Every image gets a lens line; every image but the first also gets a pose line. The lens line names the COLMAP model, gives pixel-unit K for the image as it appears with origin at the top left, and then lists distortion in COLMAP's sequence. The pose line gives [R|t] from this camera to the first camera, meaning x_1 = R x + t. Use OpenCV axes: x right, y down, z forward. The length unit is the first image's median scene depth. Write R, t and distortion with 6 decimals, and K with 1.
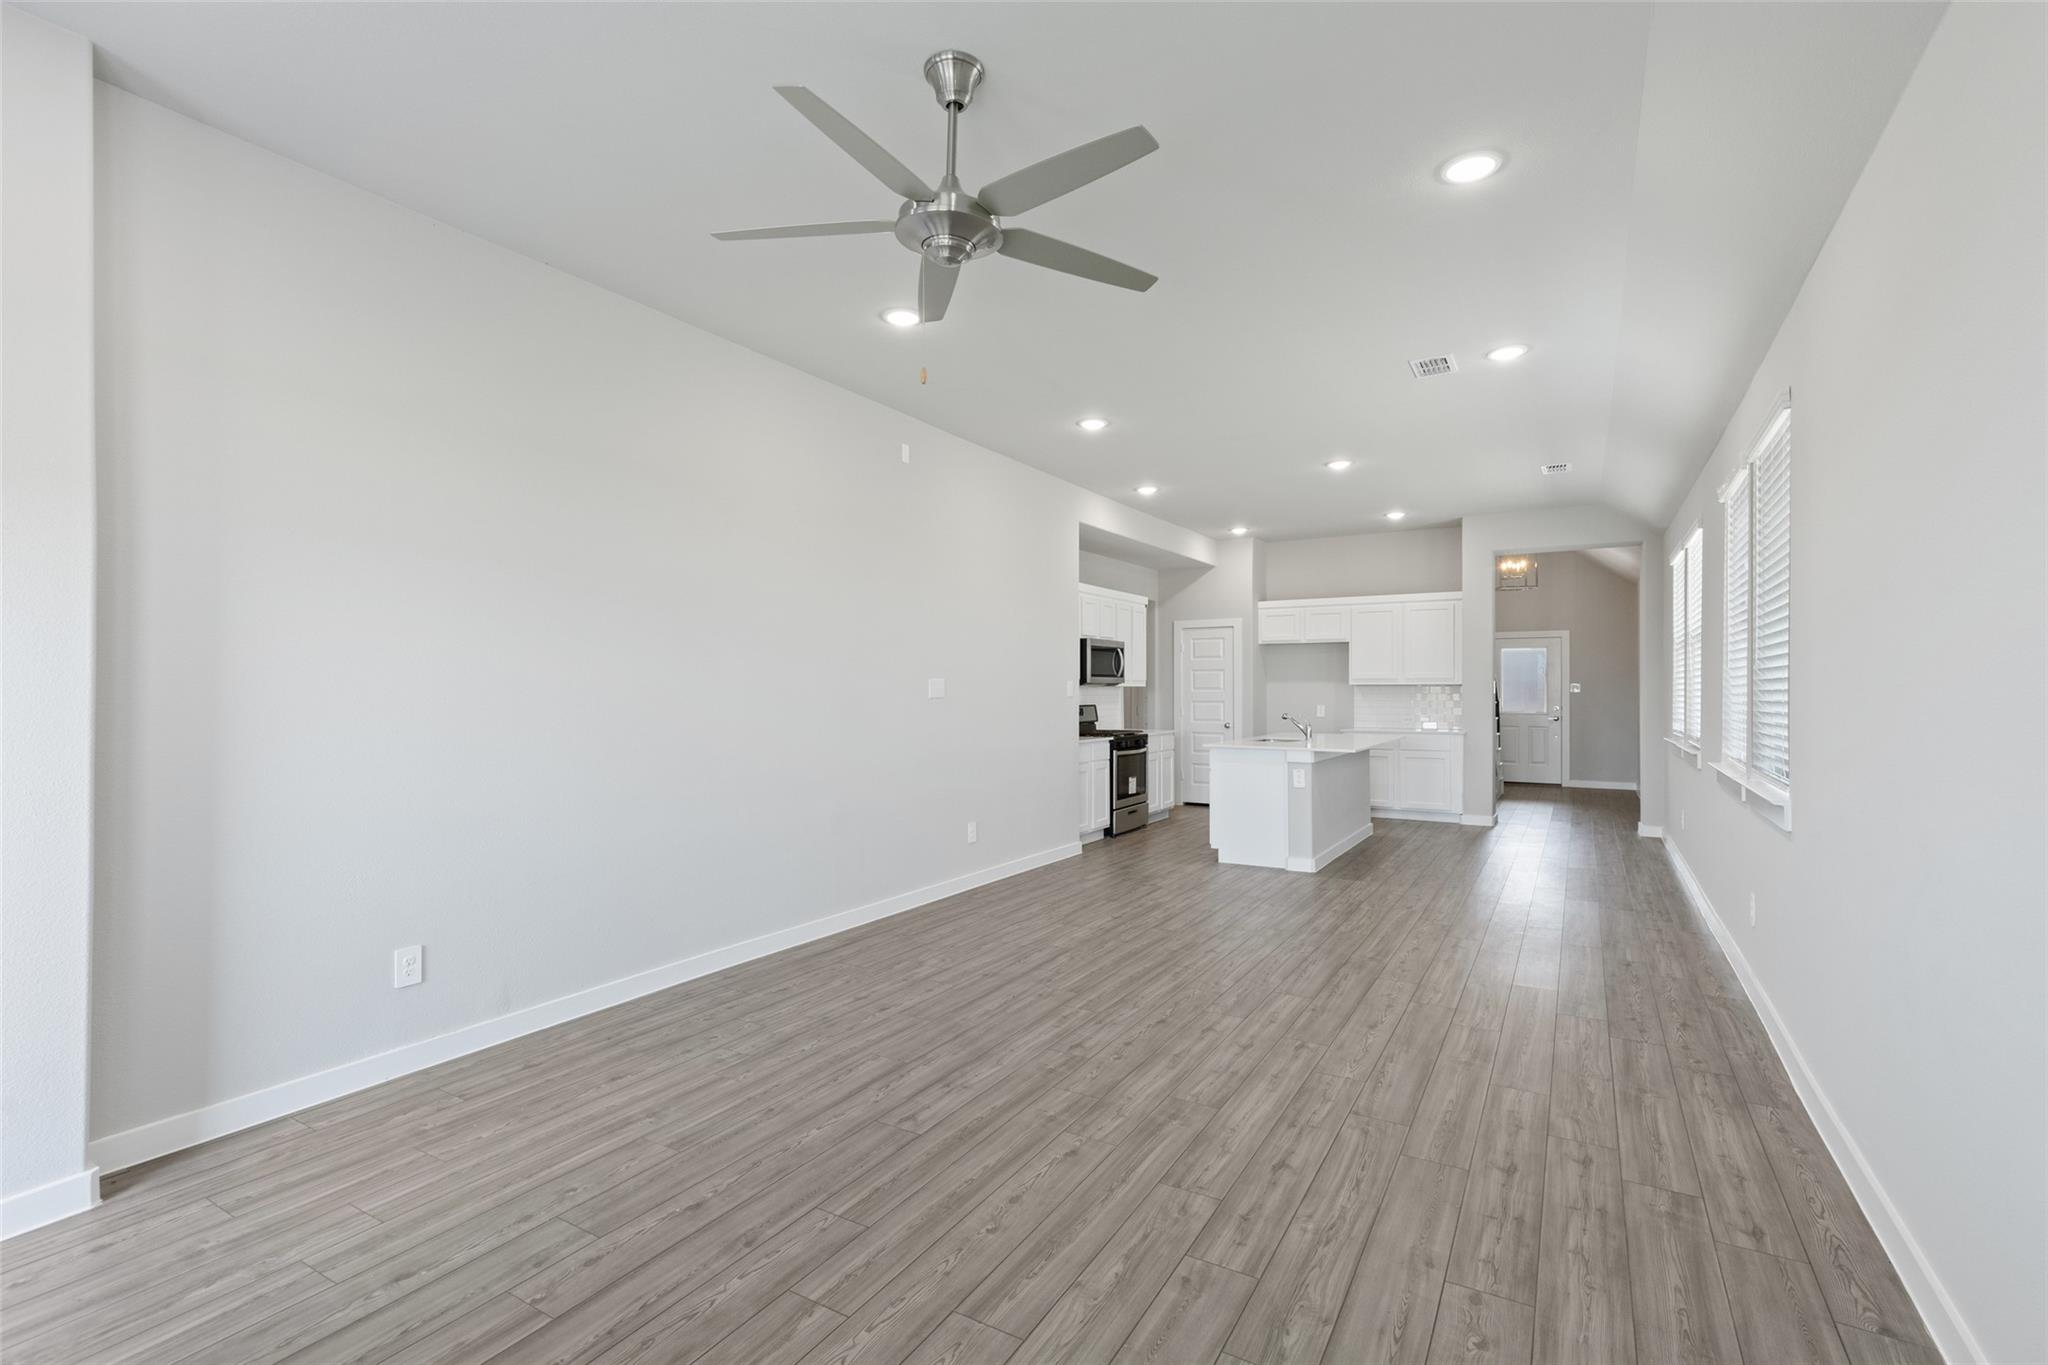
lens RADIAL K [[922.4, 0, 1022.0], [0, 922.4, 686.7], [0, 0, 1]] dist [0.026727, -0.000279]
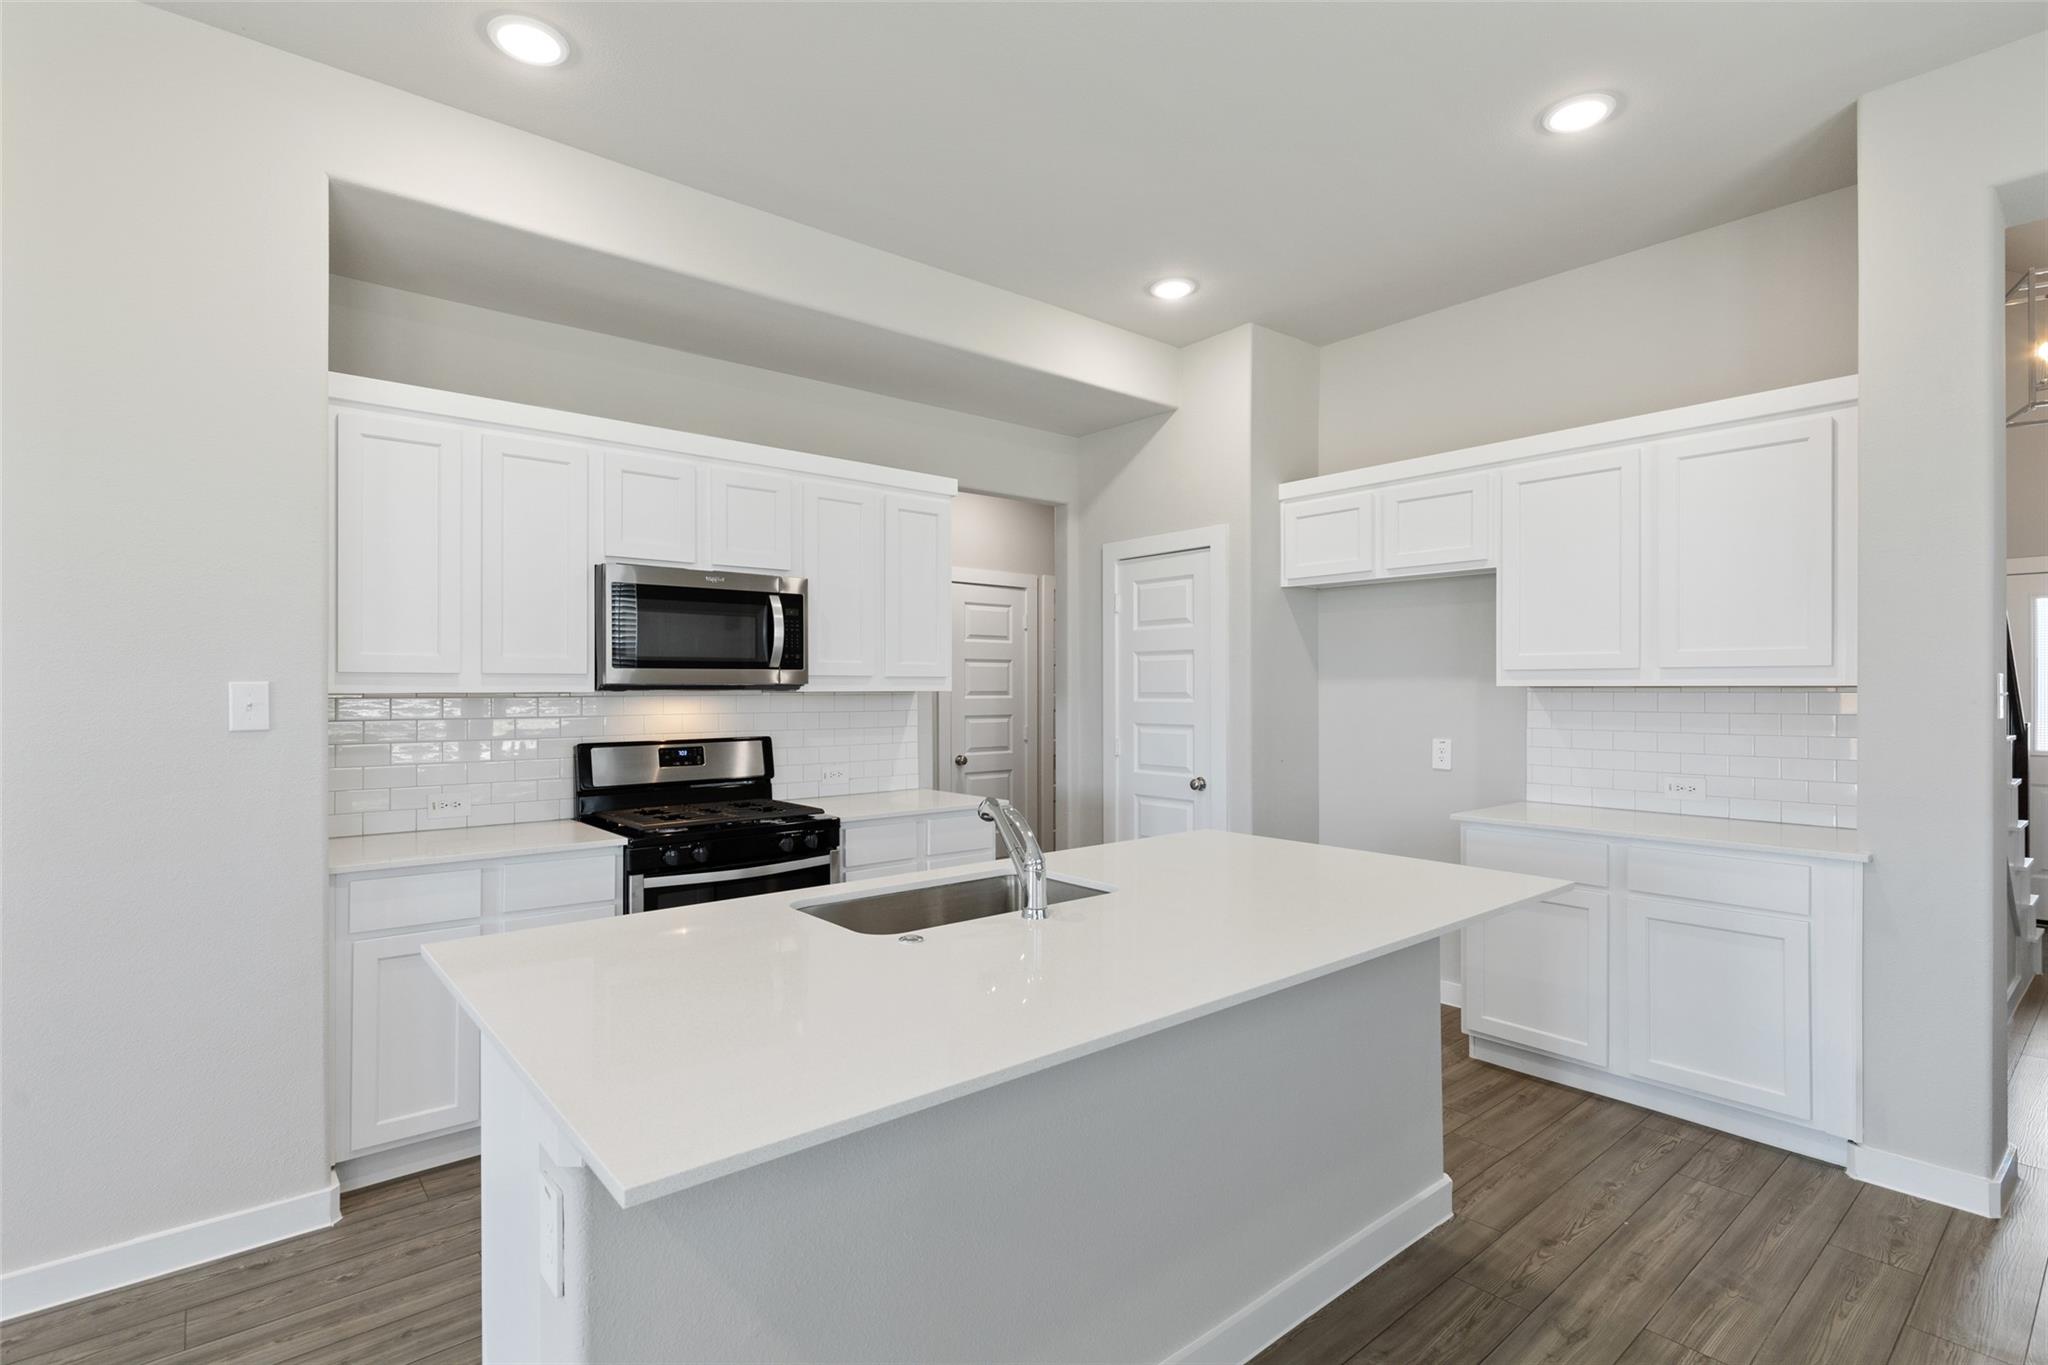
lens RADIAL K [[964.7, 0, 1024.0], [0, 964.7, 682.5], [0, 0, 1]] dist [-0.000388, 0.000072]
pose [[0.946585, -0.000516, -0.322455, 0.300146], [0.000907, 0.999999, 0.001062, -0.004095], [0.322454, -0.001298, 0.946584, 0.583266]]
